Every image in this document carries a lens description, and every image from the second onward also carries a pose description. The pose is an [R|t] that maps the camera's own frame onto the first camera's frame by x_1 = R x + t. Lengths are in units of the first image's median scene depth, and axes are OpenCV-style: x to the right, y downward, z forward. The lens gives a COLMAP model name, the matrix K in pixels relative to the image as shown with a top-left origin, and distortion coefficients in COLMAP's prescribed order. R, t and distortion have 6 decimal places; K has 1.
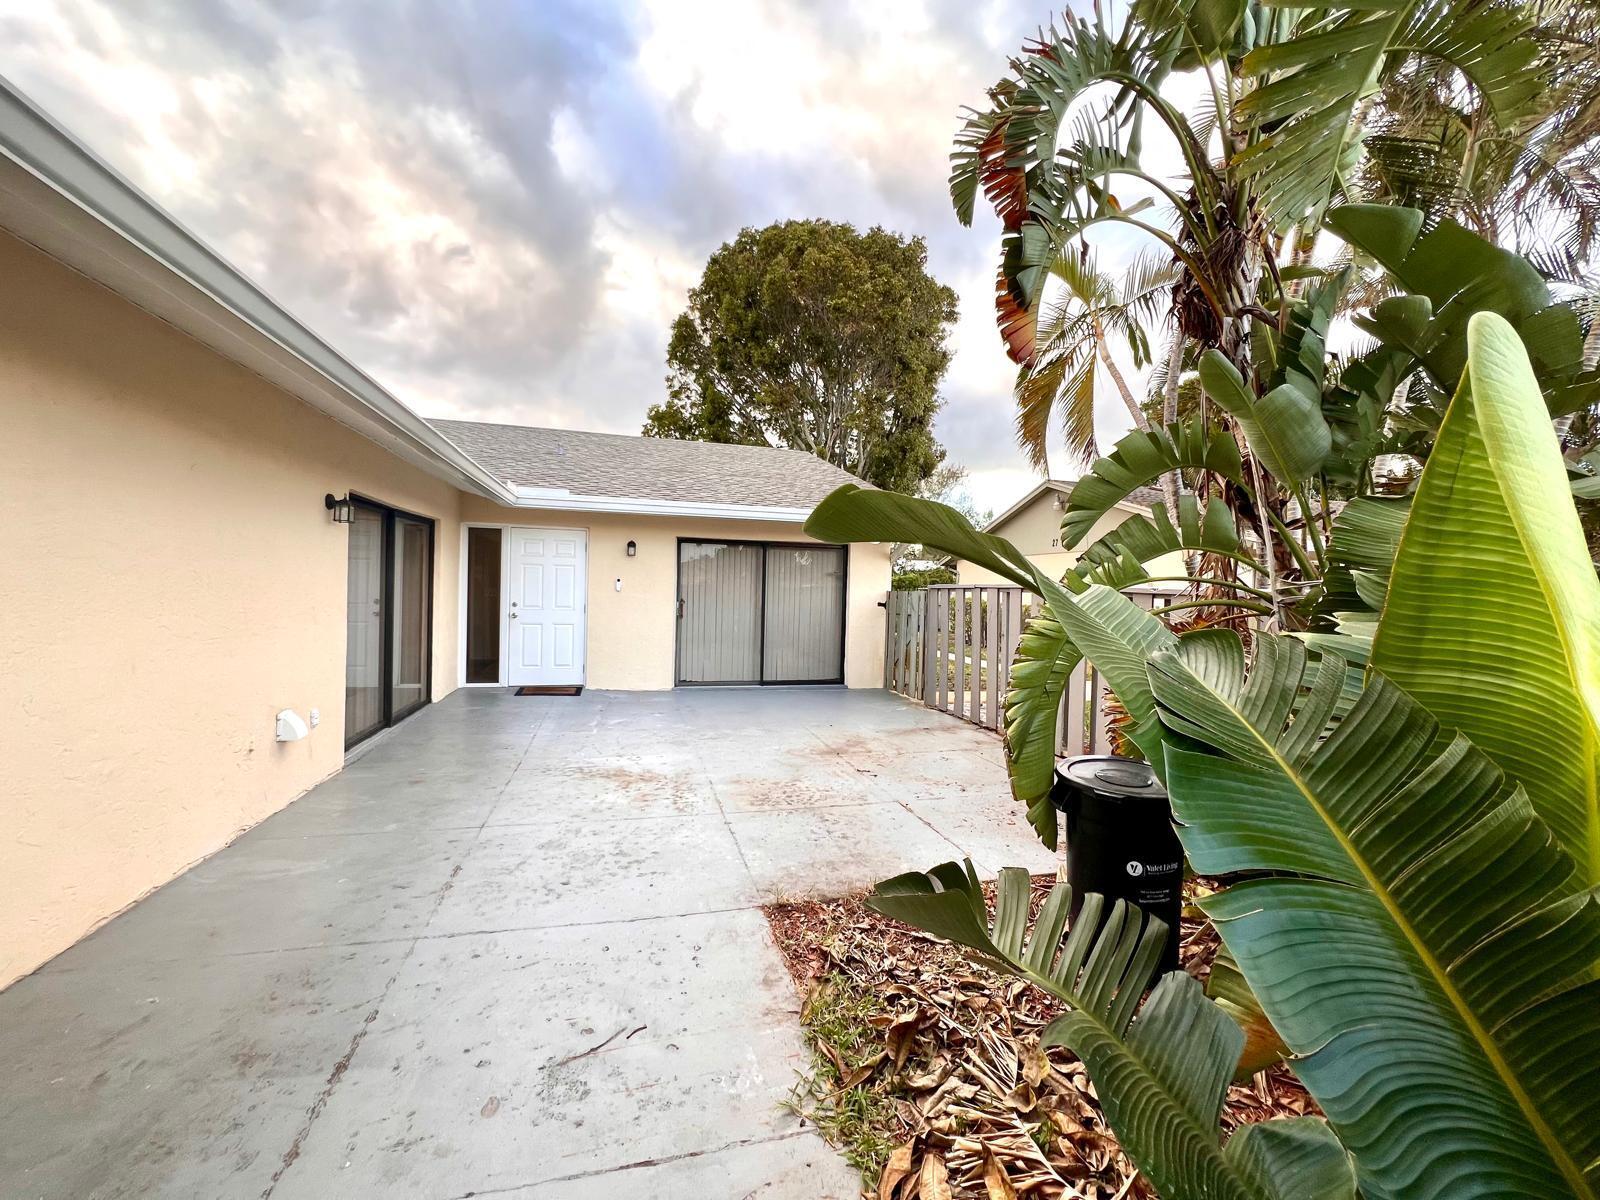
lens RADIAL K [[639.1, 0, 798.6], [0, 639.1, 601.5], [0, 0, 1]] dist [-0.001976, 0.000097]
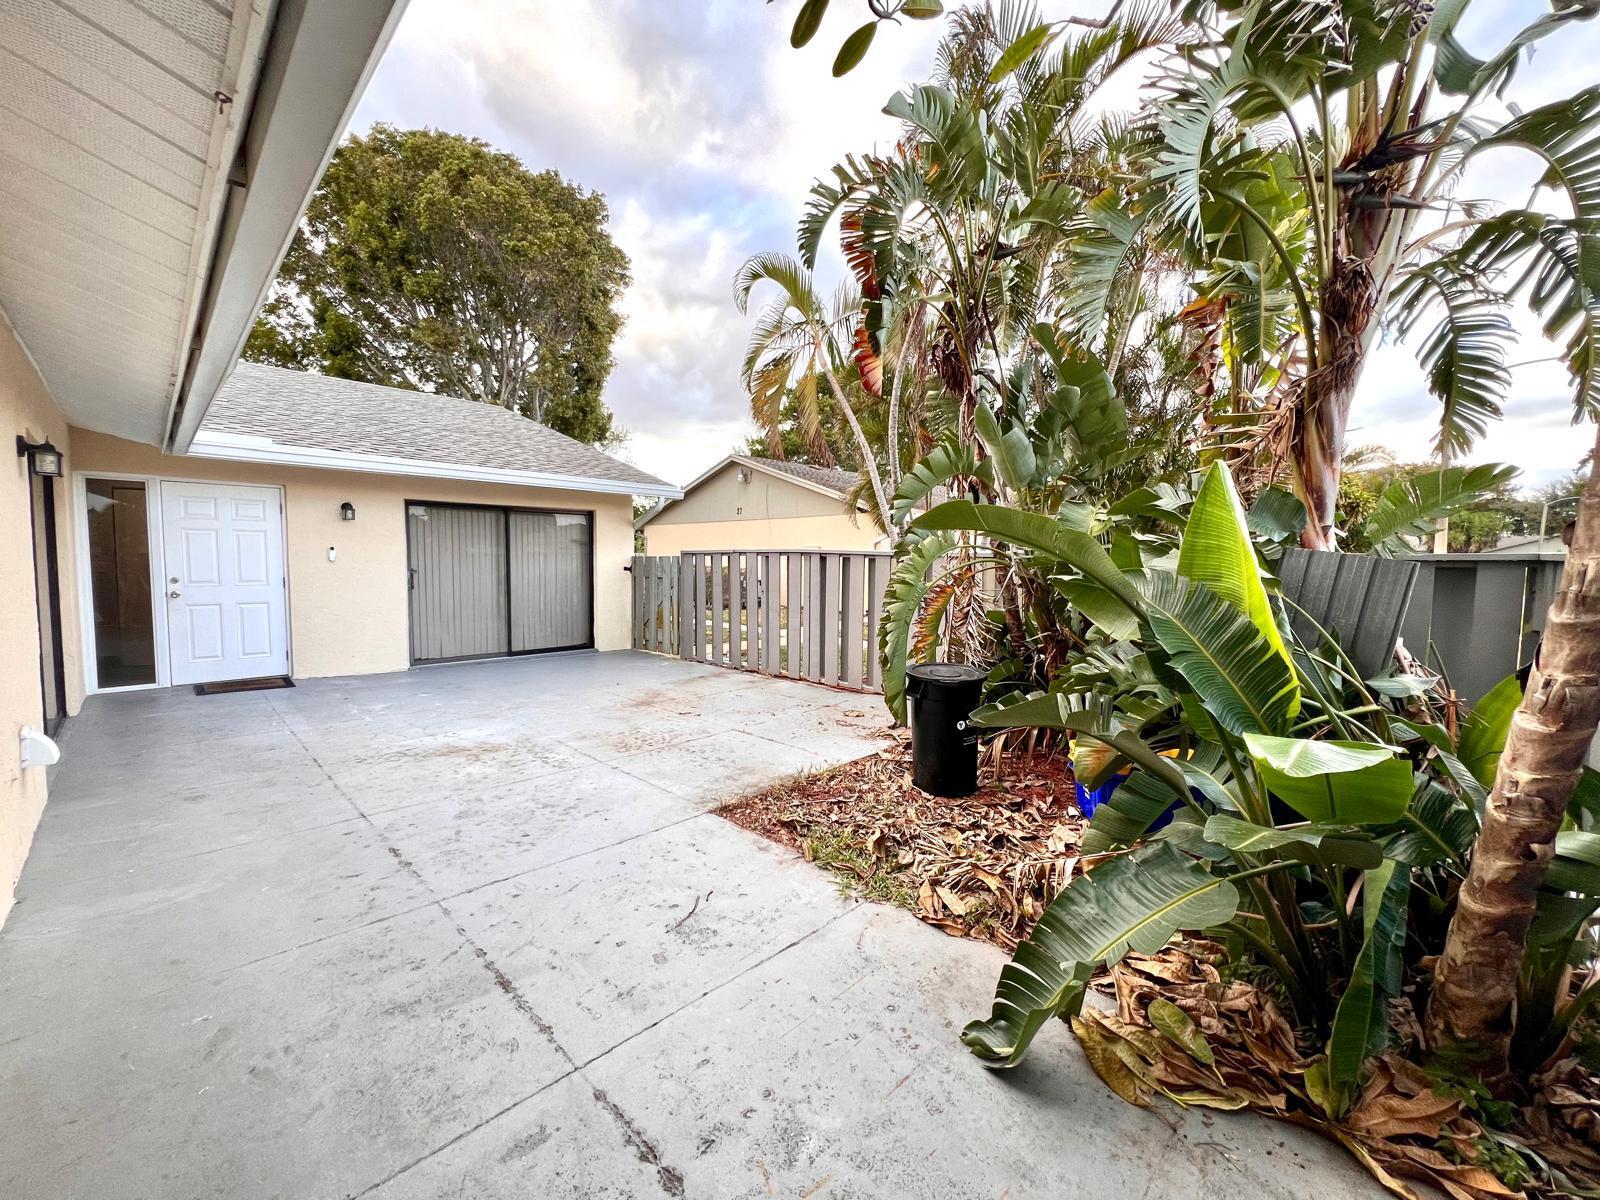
lens RADIAL K [[639.5, 0, 795.1], [0, 639.5, 599.7], [0, 0, 1]] dist [-0.000601, -0.000295]
pose [[0.861749, -0.050317, 0.504833, -0.175423], [0.023042, 0.997924, 0.060132, -0.001994], [-0.506811, -0.040187, 0.861120, -0.047037]]
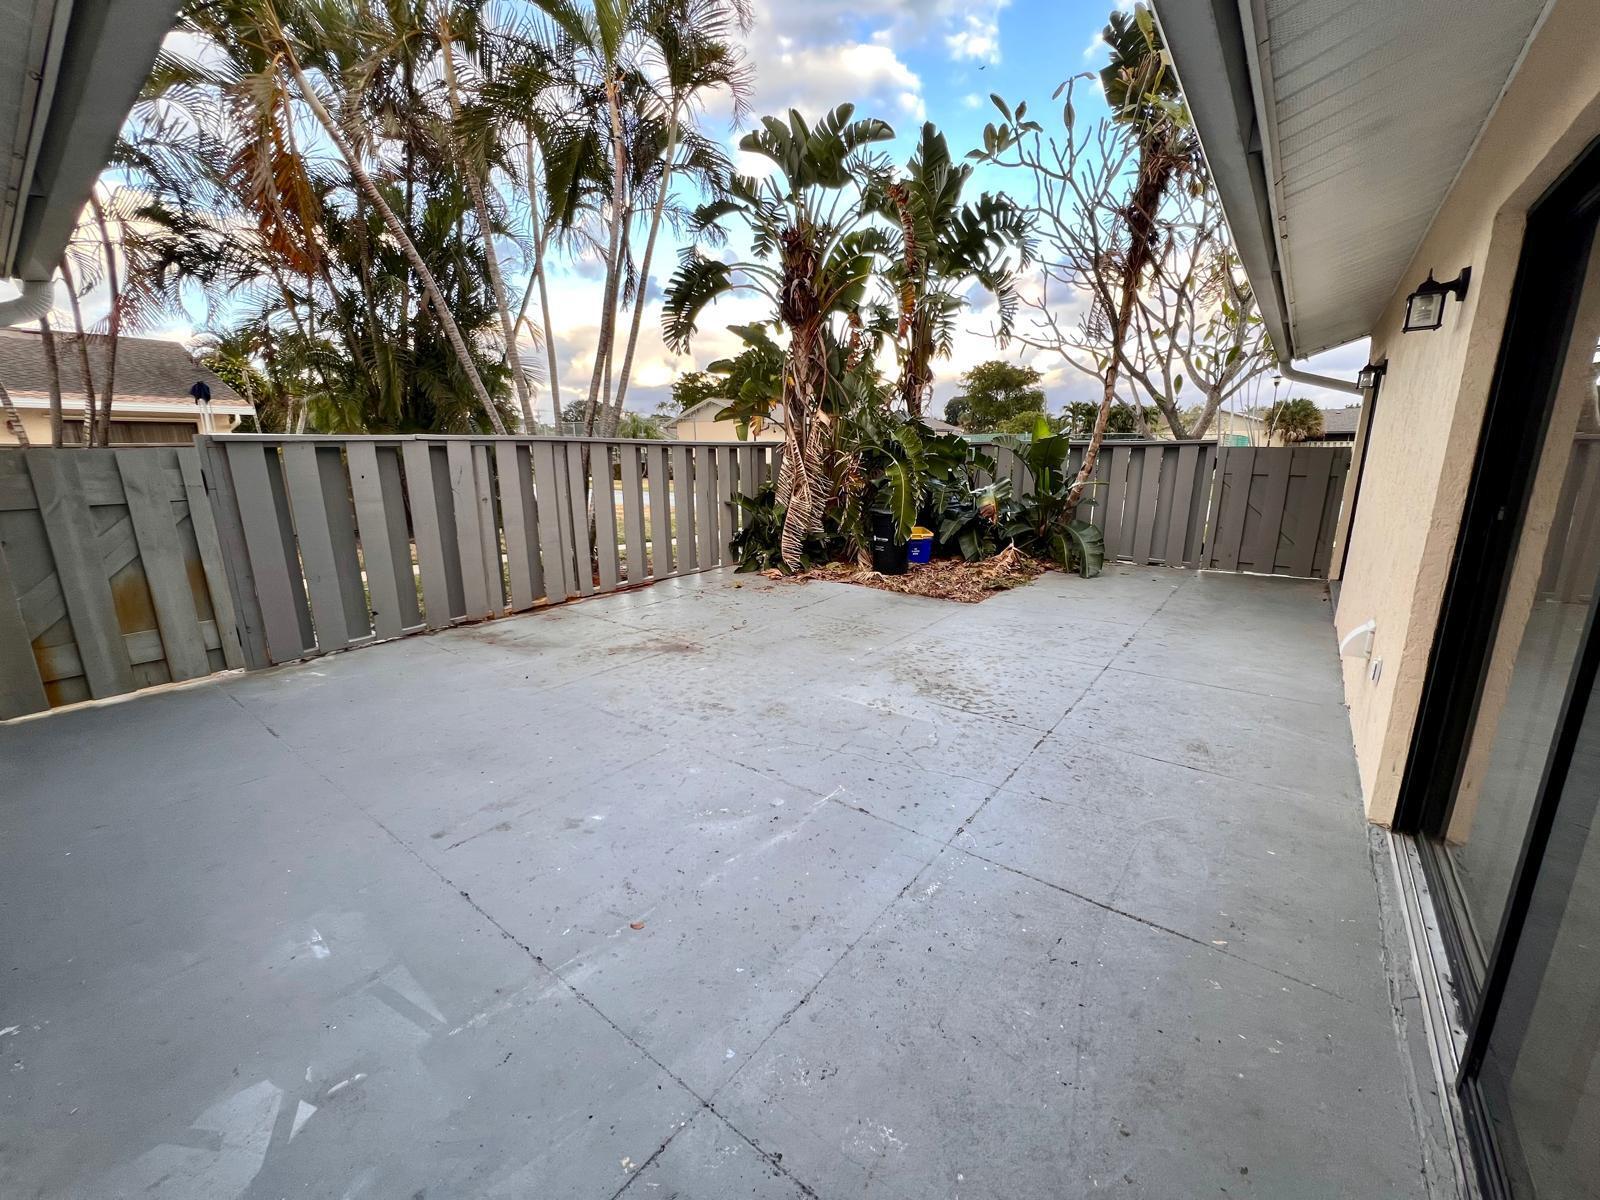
lens RADIAL K [[639.5, 0, 795.1], [0, 639.5, 599.7], [0, 0, 1]] dist [-0.000601, -0.000295]
pose [[-0.600432, -0.203495, 0.773350, -0.434950], [0.007226, 0.965660, 0.259709, -0.025169], [-0.799643, 0.161526, -0.578343, 0.889090]]
